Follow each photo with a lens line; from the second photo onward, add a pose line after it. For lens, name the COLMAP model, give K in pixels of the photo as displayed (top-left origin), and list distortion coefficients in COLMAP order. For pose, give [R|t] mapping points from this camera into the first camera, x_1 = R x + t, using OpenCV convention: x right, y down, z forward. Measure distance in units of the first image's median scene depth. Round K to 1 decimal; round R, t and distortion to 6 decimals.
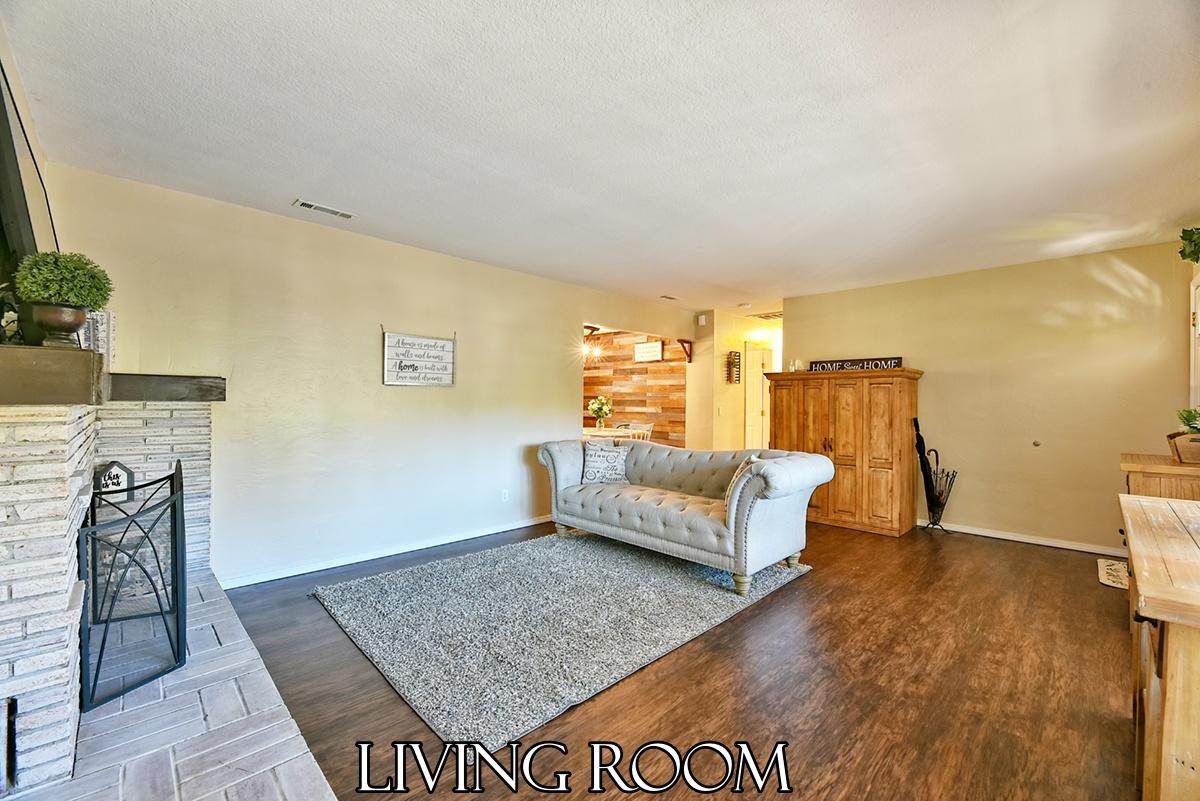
lens RADIAL K [[489.9, 0, 600.0], [0, 489.9, 400.5], [0, 0, 1]] dist [-0.000367, -0.000316]
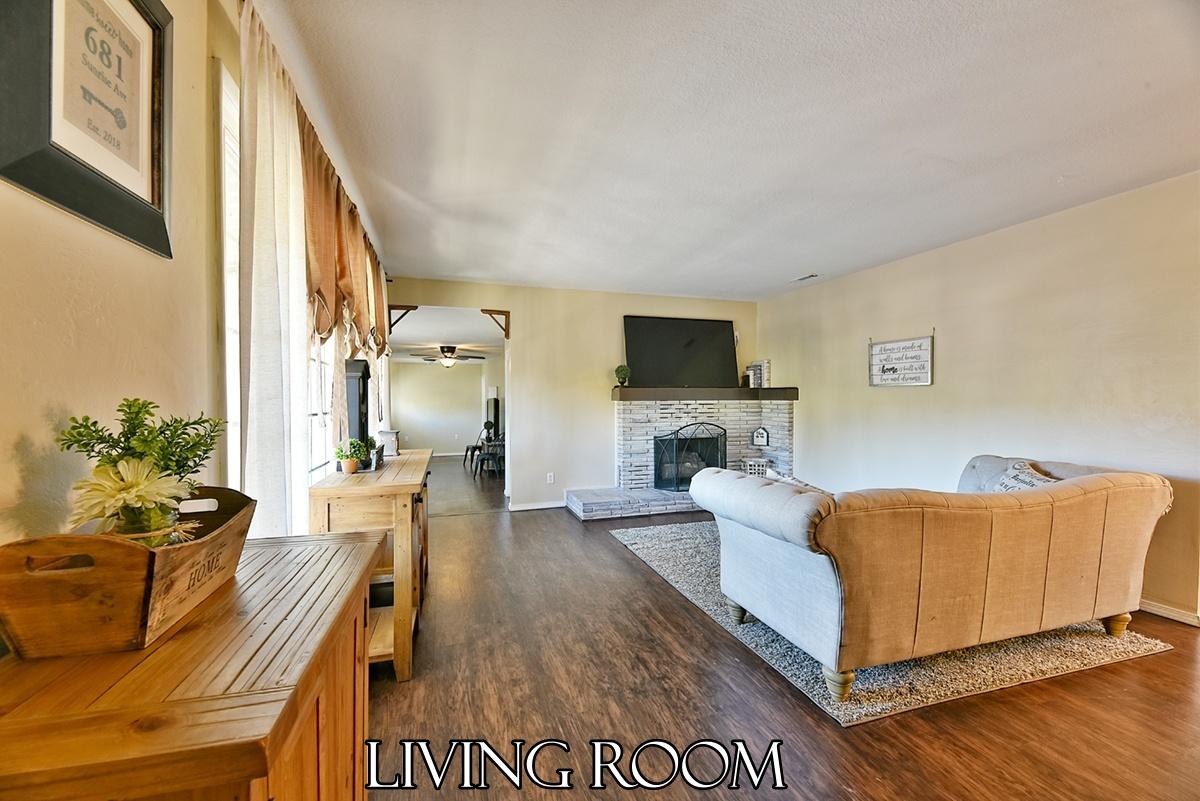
lens RADIAL K [[489.9, 0, 600.0], [0, 489.9, 400.5], [0, 0, 1]] dist [-0.000367, -0.000316]
pose [[-0.461392, -0.002603, -0.887193, 1.202002], [-0.002581, 0.999995, -0.001592, 0.007691], [0.887193, 0.001555, -0.461396, 1.211074]]
